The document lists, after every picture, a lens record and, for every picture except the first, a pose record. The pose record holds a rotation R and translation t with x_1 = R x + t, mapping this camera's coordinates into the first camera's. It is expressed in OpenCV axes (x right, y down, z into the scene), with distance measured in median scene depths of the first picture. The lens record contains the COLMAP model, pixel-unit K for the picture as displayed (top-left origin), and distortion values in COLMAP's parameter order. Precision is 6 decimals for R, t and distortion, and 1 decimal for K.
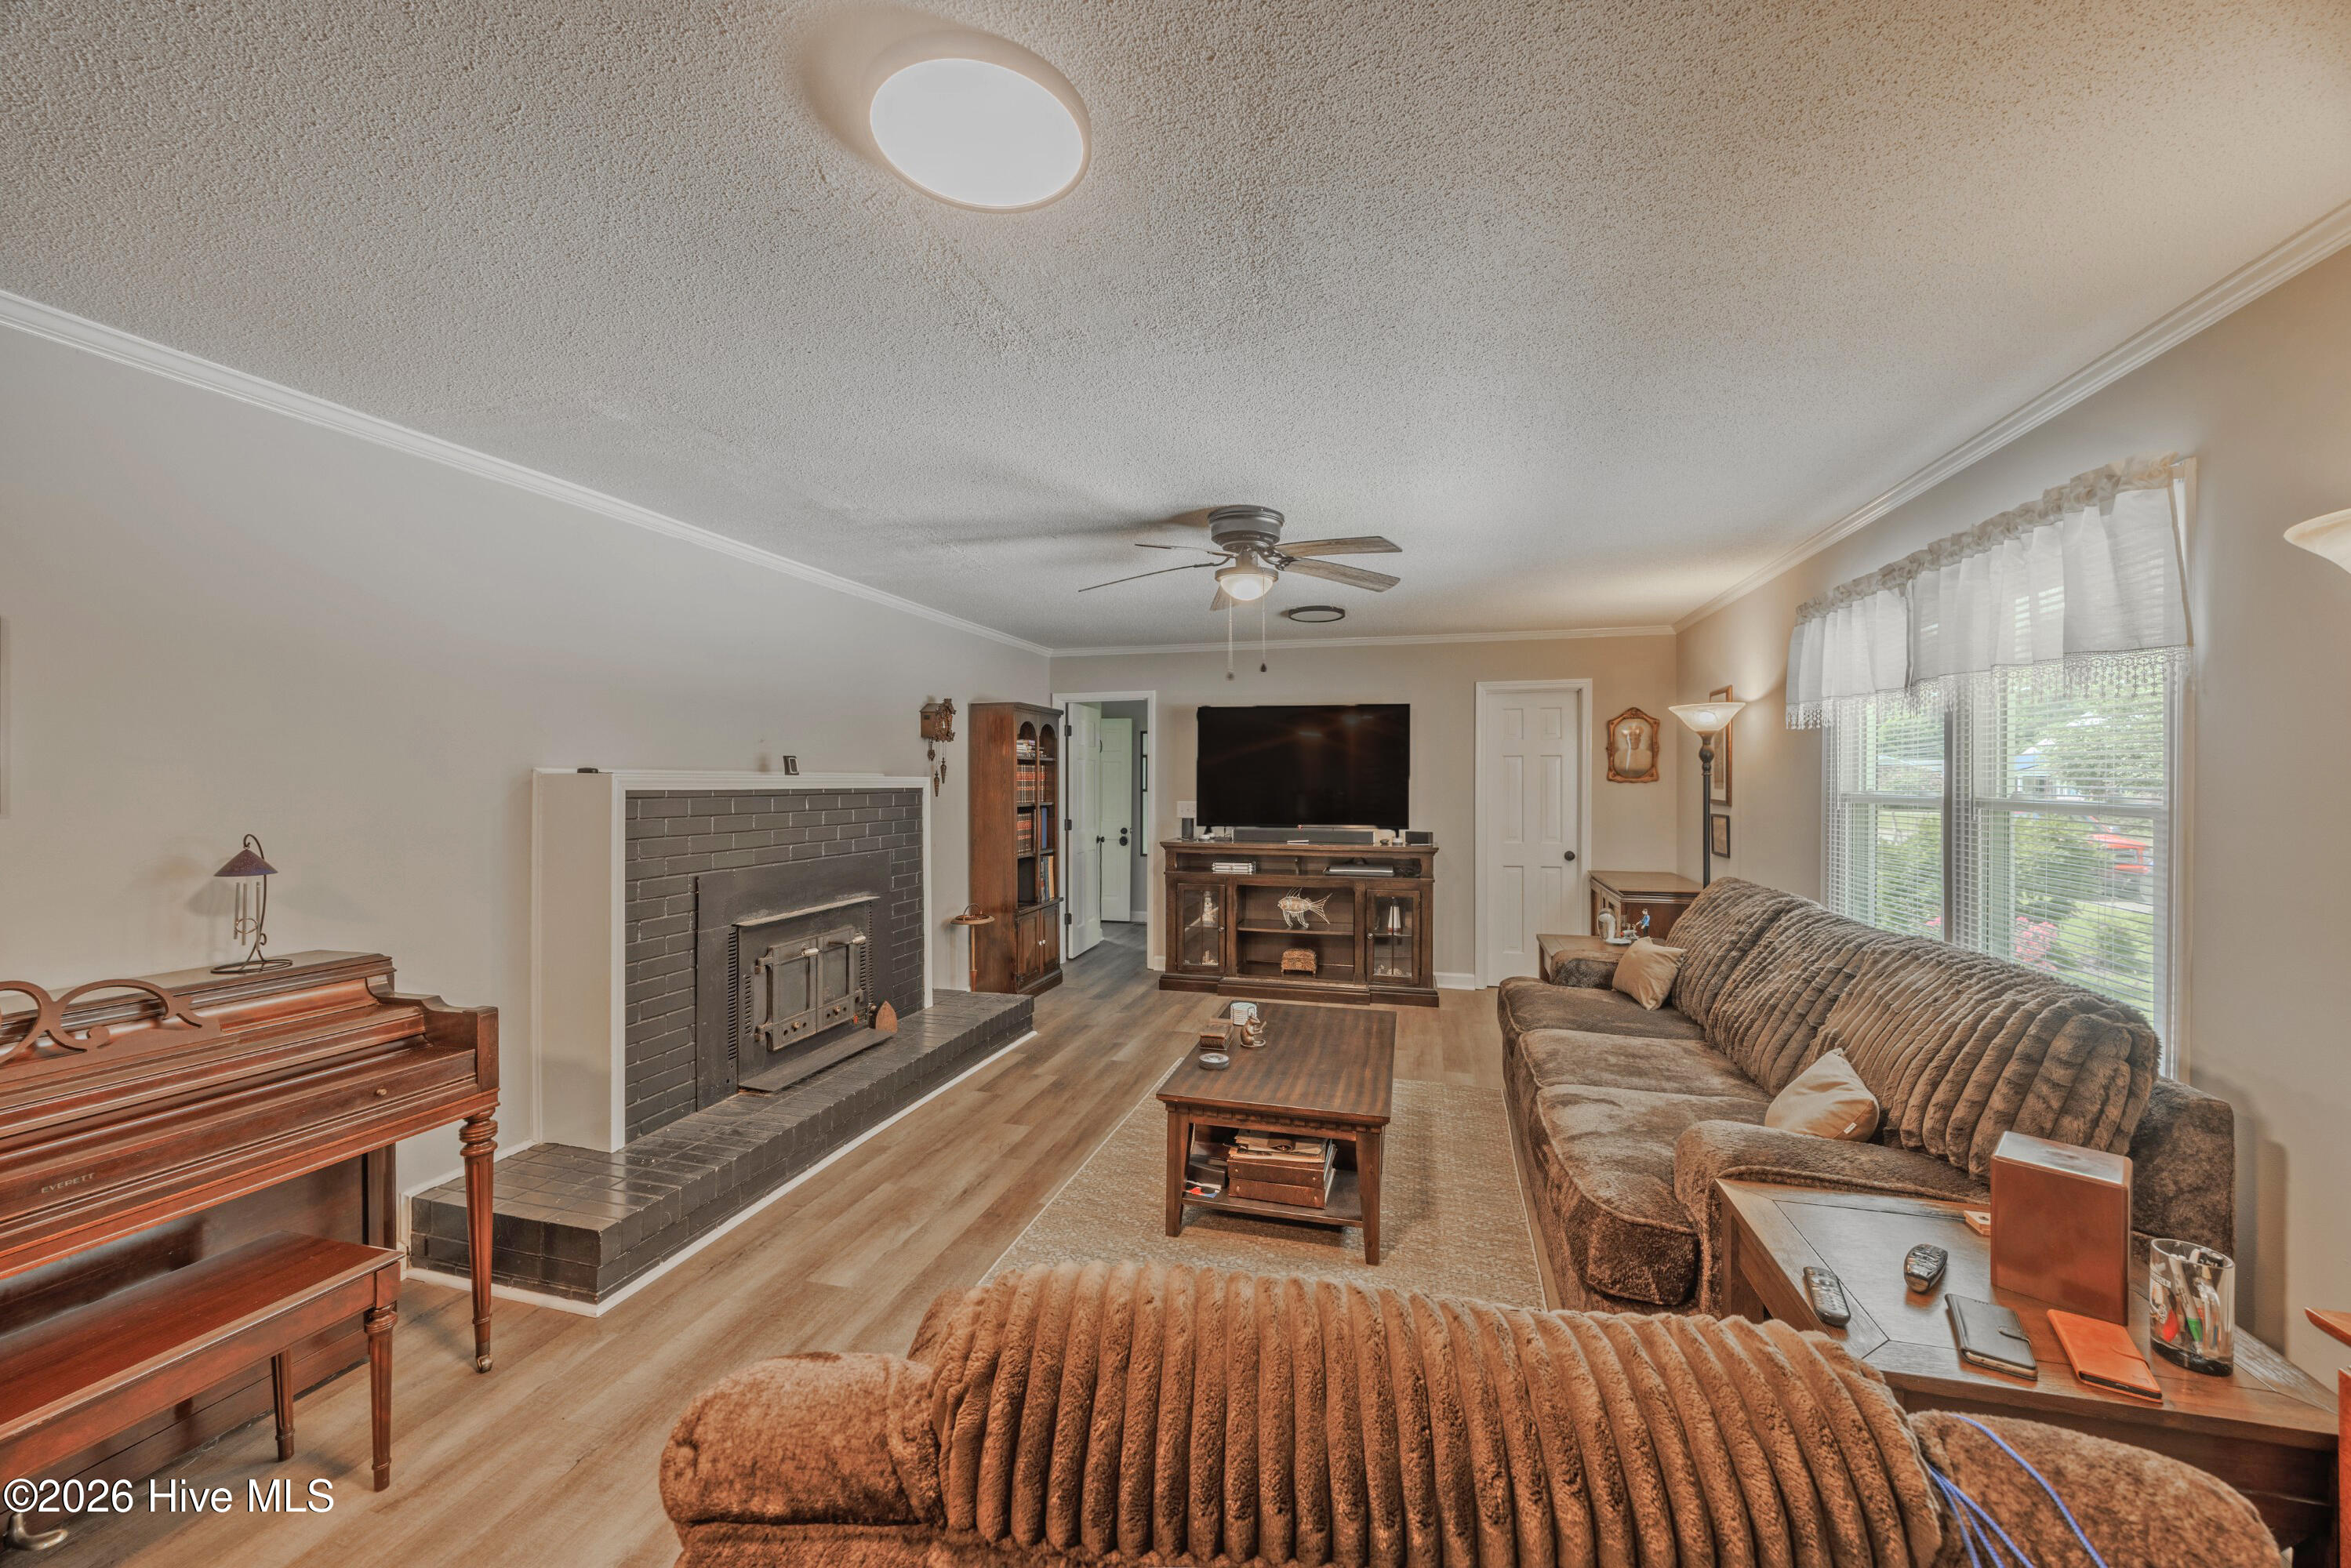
lens RADIAL K [[883.1, 0, 1200.5], [0, 883.1, 786.3], [0, 0, 1]] dist [-0.004655, 0.000147]
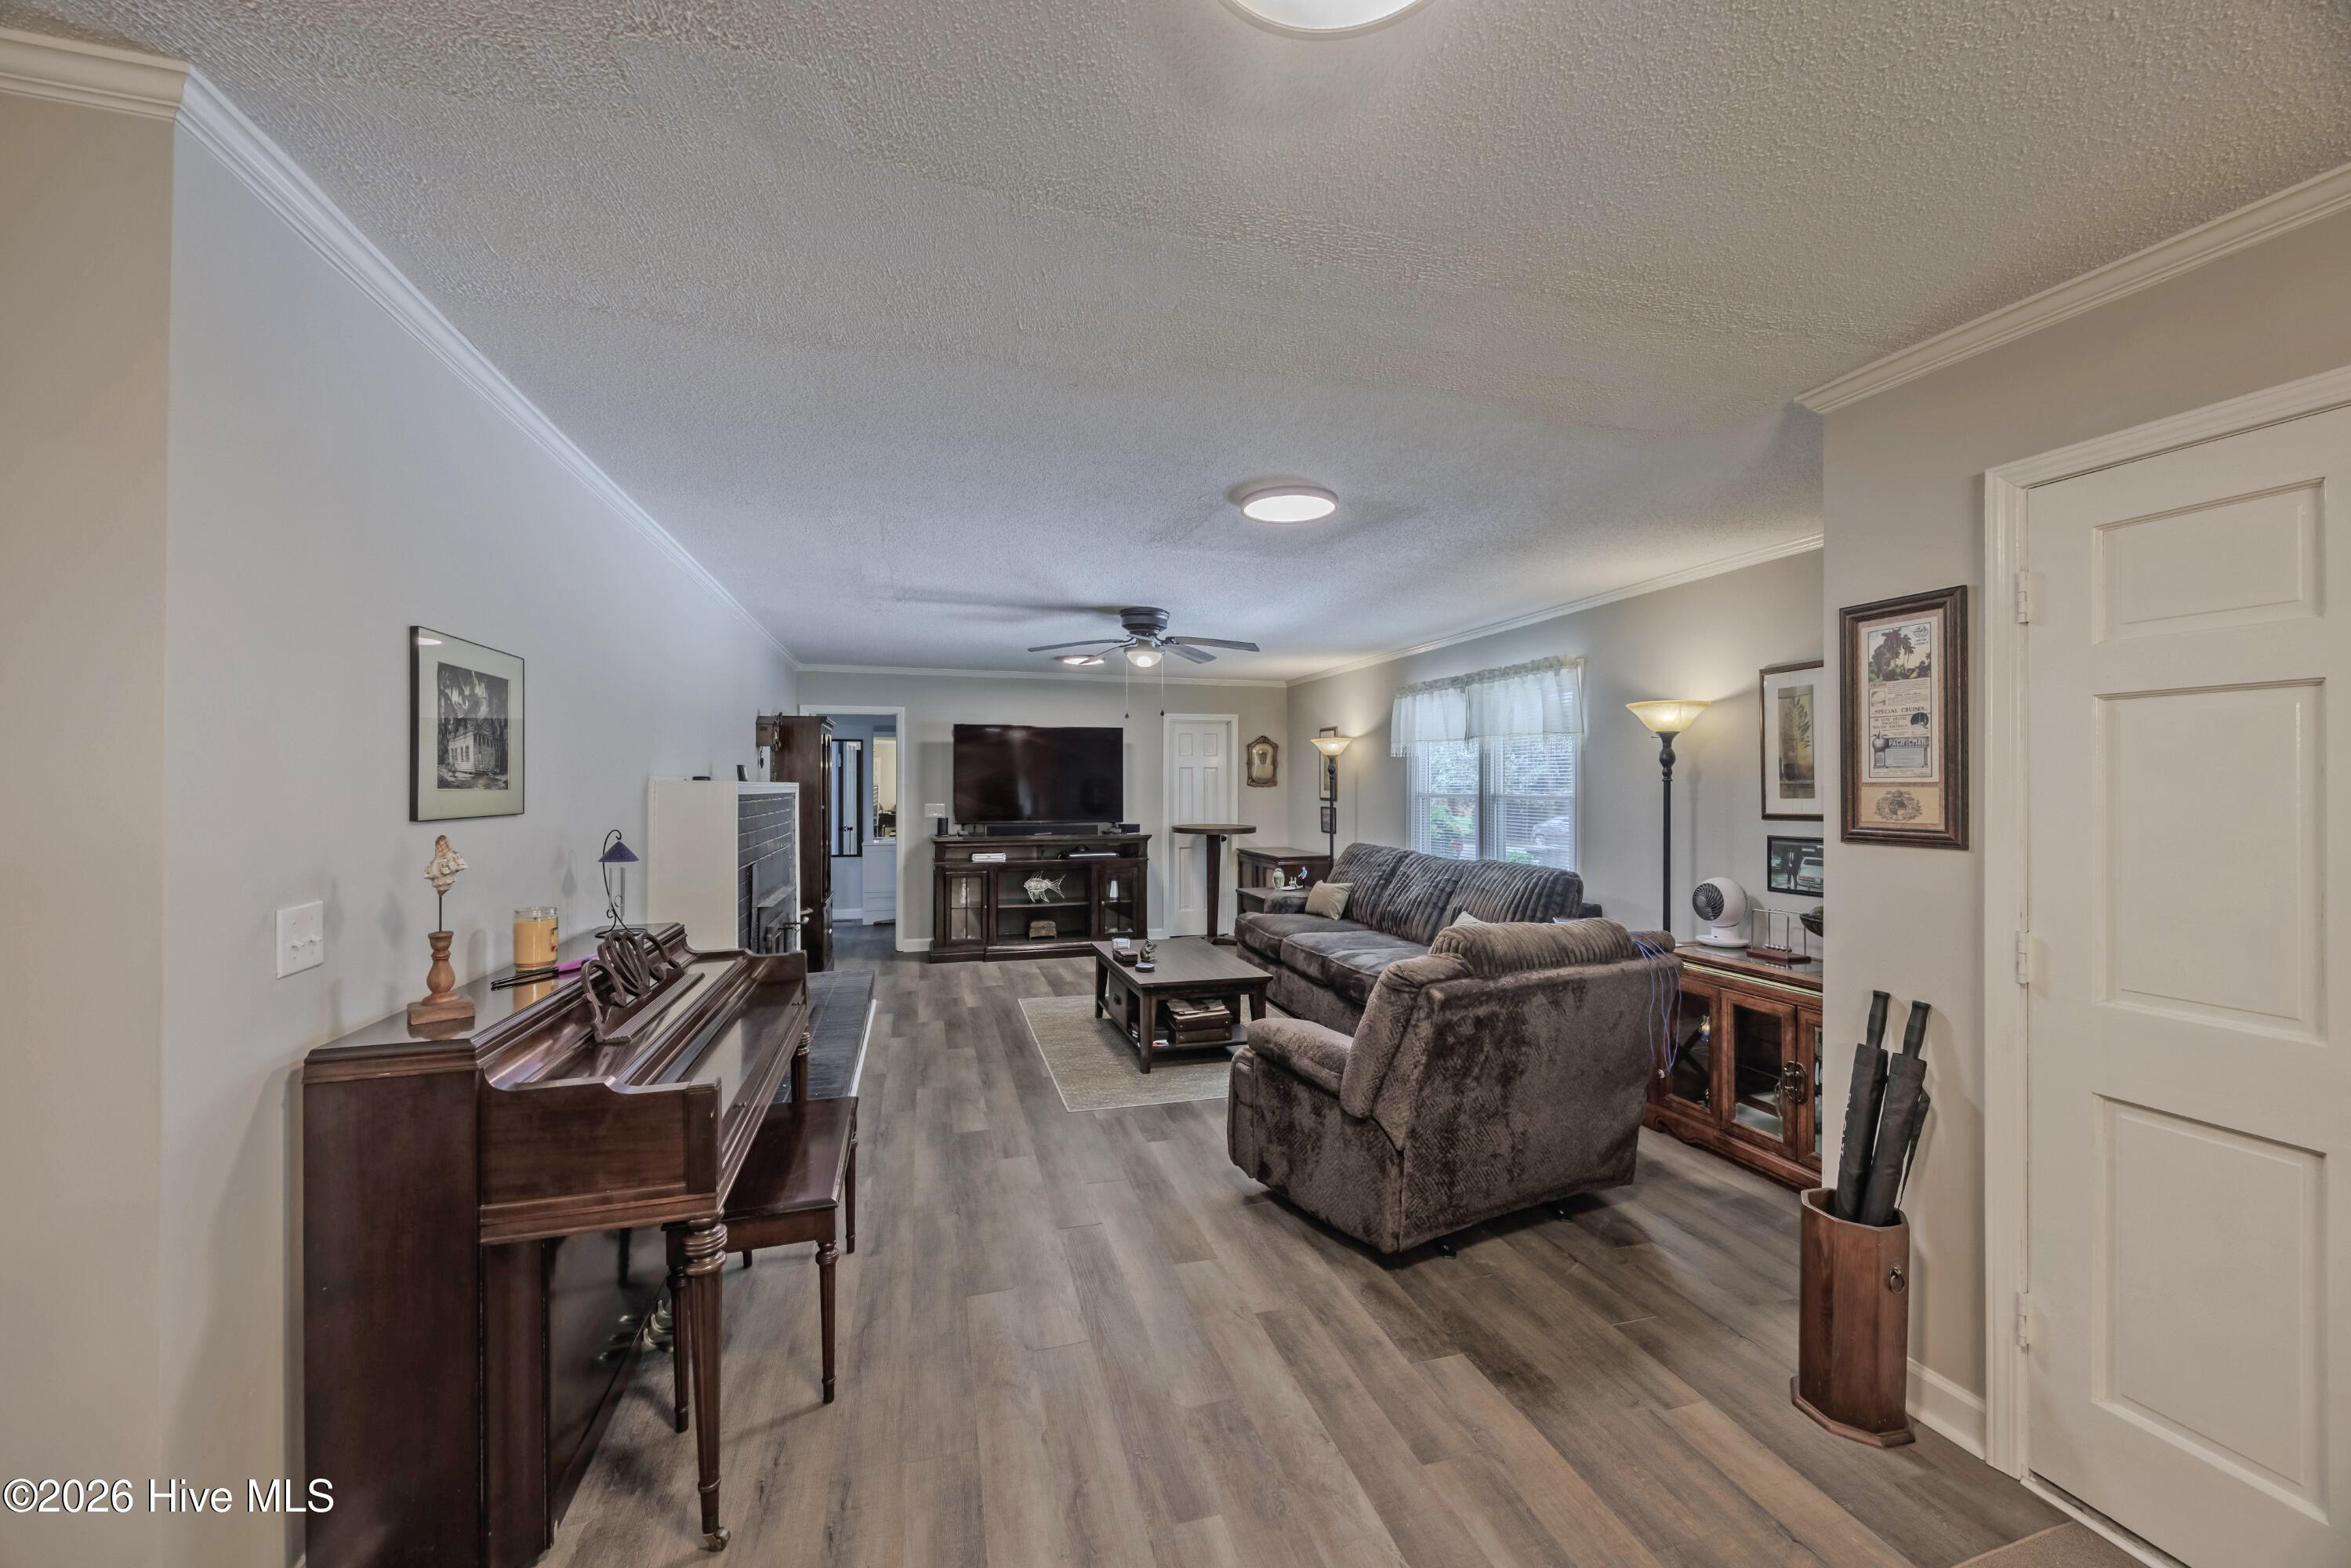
lens RADIAL K [[883.3, 0, 1181.1], [0, 883.3, 784.1], [0, 0, 1]] dist [-0.004655, 0.000147]
pose [[0.857723, -0.000958, 0.514111, -0.489720], [0.004777, 0.999970, -0.006107, -0.000122], [-0.514090, 0.007694, 0.857702, -0.245032]]
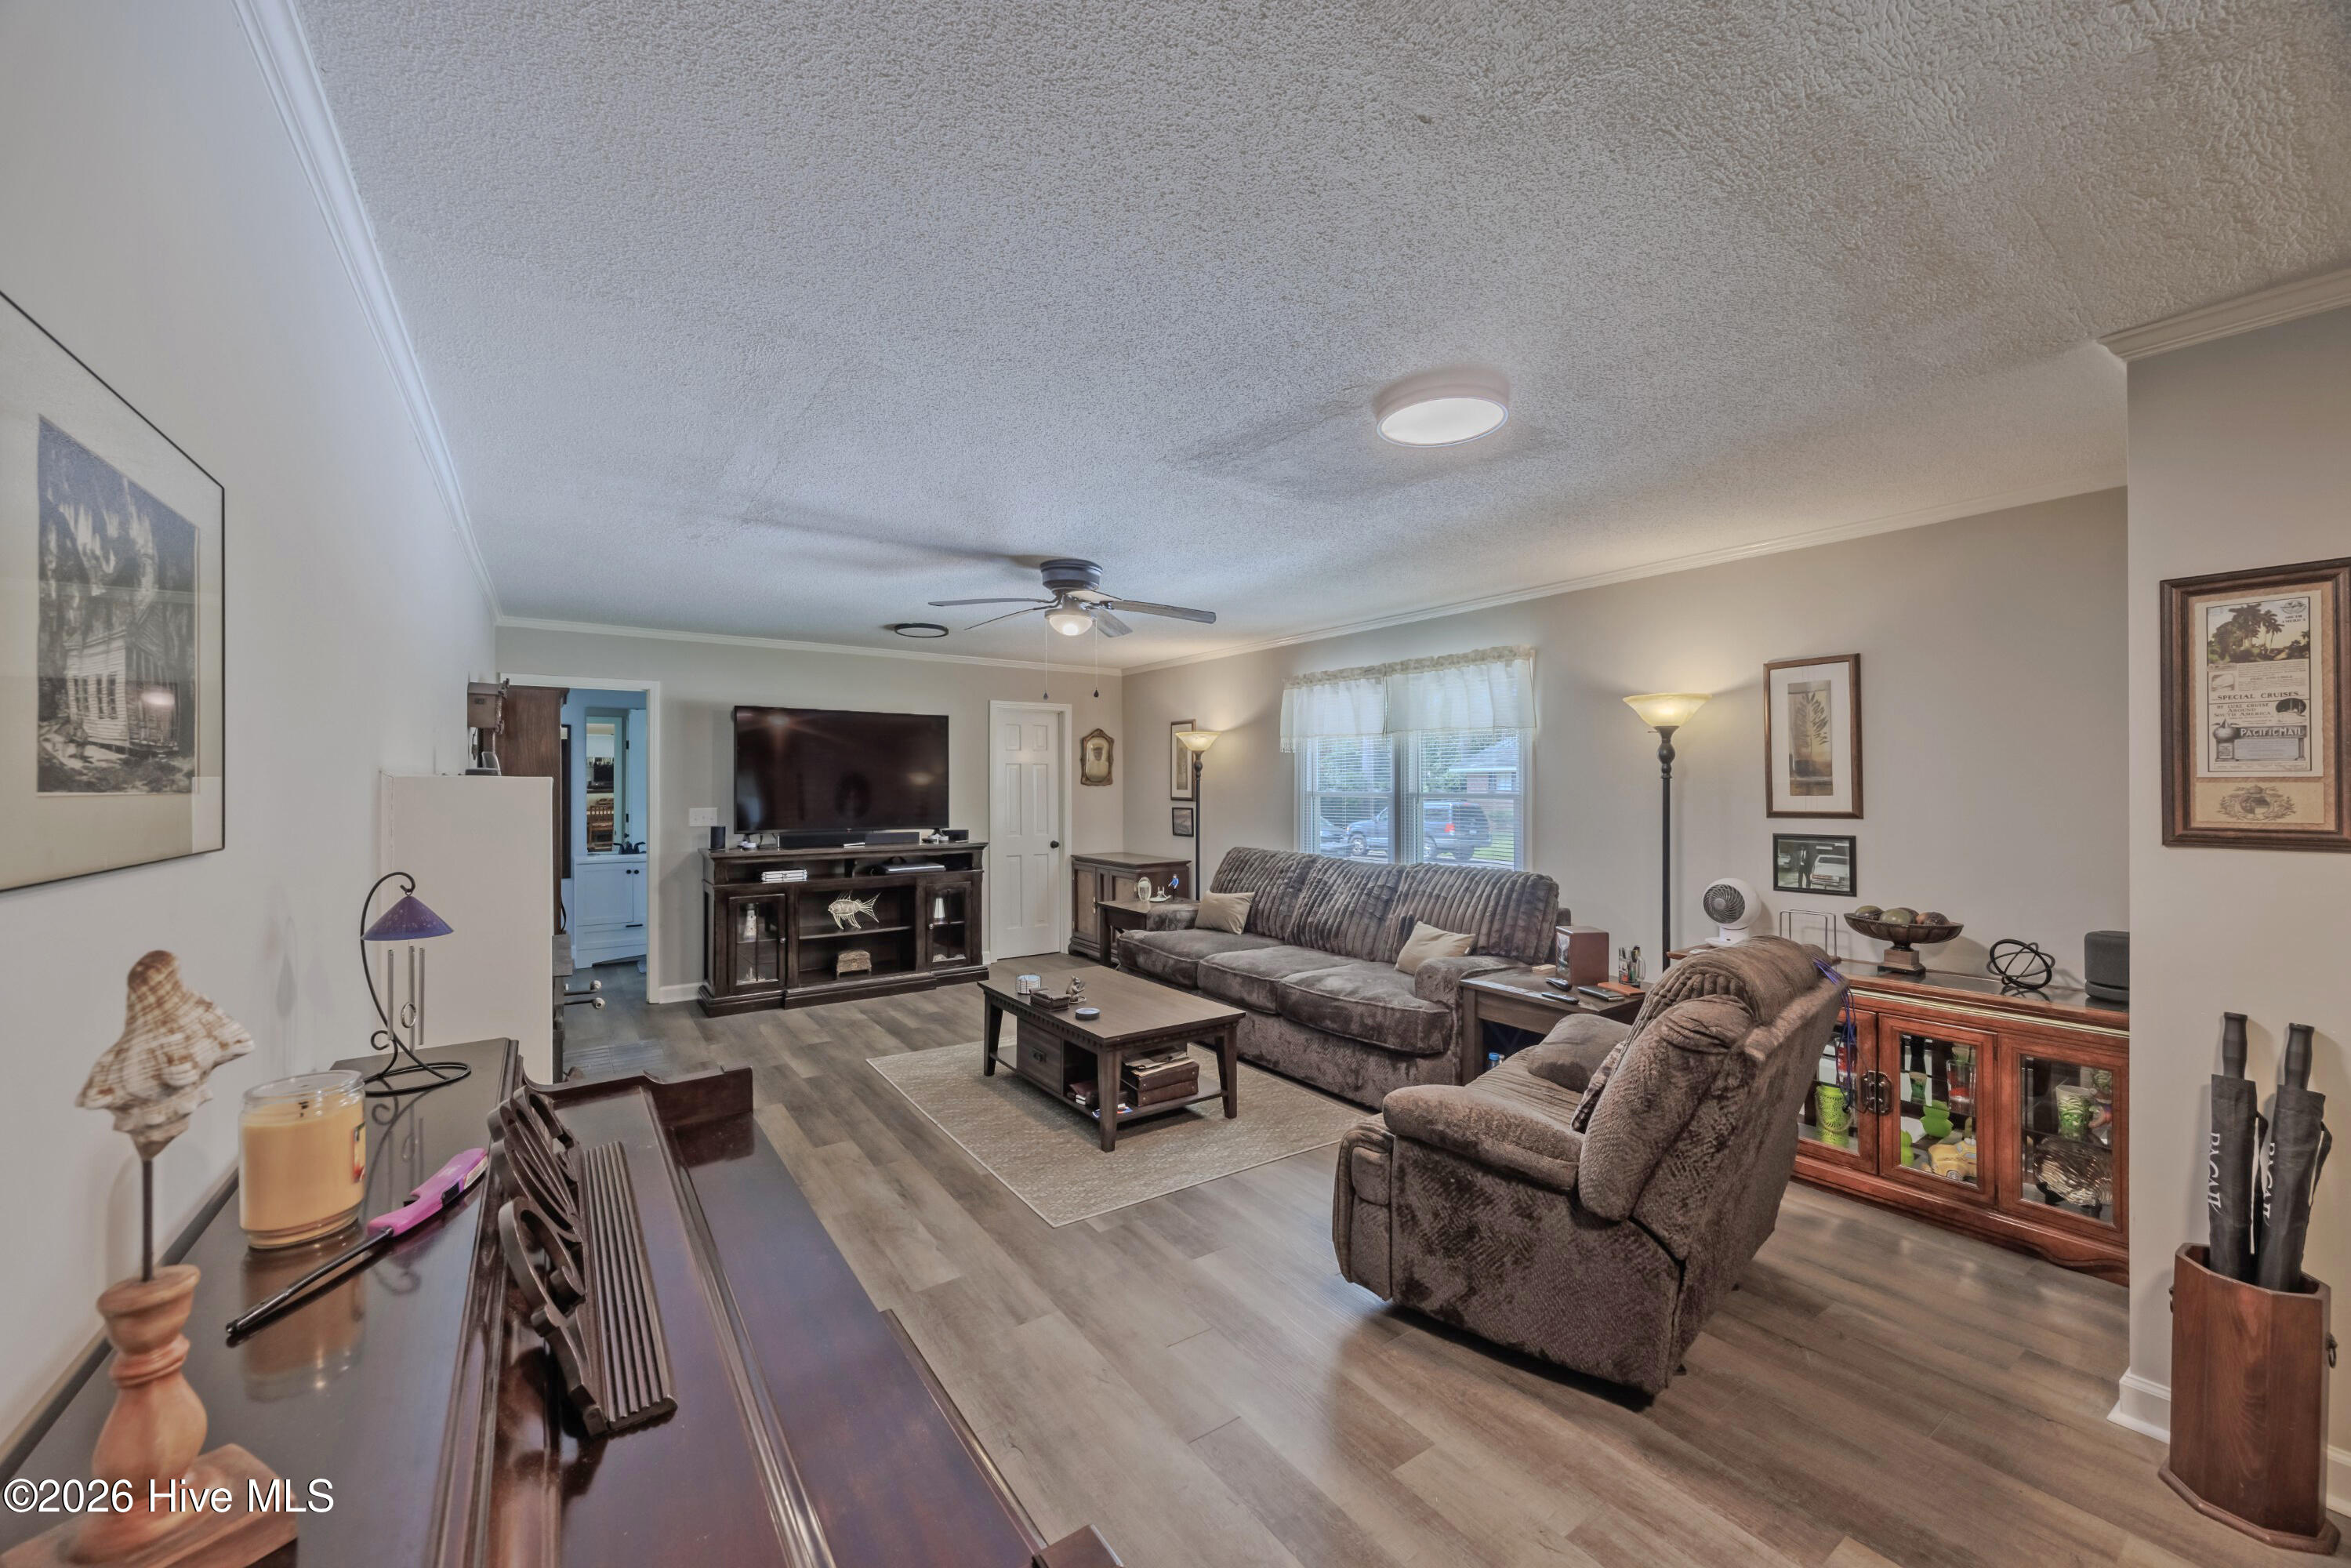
lens RADIAL K [[883.3, 0, 1169.6], [0, 883.3, 781.8], [0, 0, 1]] dist [-0.004655, 0.000147]
pose [[0.650002, -0.000770, 0.759932, -0.568867], [0.007992, 0.999951, -0.005822, -0.001505], [-0.759890, 0.009858, 0.649977, 0.076060]]
